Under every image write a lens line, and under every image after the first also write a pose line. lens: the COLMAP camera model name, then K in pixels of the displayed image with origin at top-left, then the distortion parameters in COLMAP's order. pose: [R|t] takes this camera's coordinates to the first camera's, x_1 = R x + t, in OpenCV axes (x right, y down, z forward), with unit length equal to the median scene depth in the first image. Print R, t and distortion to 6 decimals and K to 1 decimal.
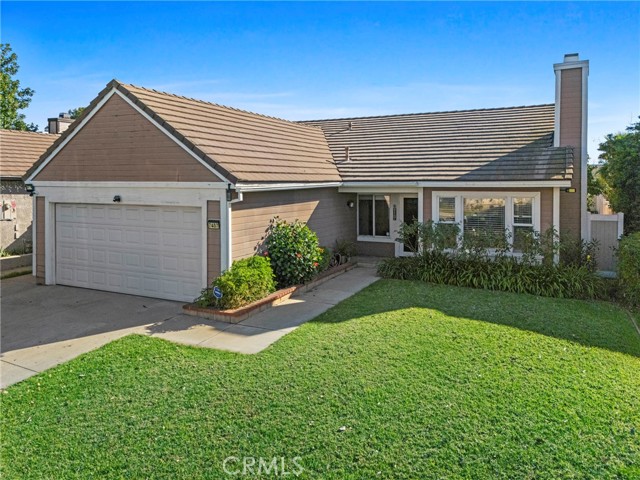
lens RADIAL K [[474.8, 0, 318.4], [0, 474.8, 202.3], [0, 0, 1]] dist [0.043811, -0.024647]
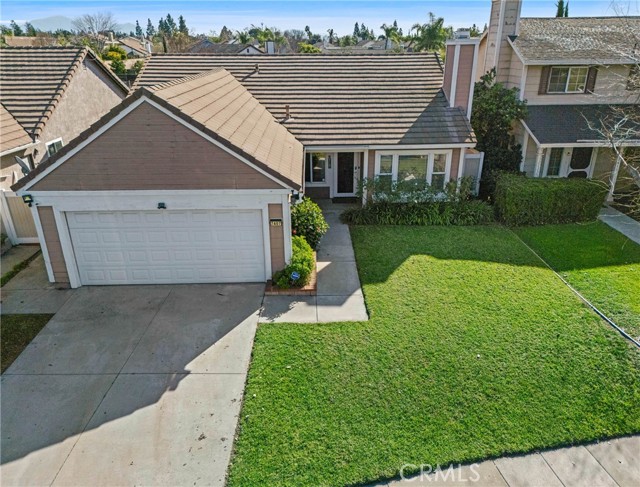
lens RADIAL K [[455.3, 0, 318.7], [0, 455.3, 253.3], [0, 0, 1]] dist [0.040576, 0.000149]
pose [[0.886801, -0.196586, 0.418256, -0.555006], [0.030016, 0.927608, 0.372347, -0.275418], [-0.461176, -0.317643, 0.828505, -0.030982]]
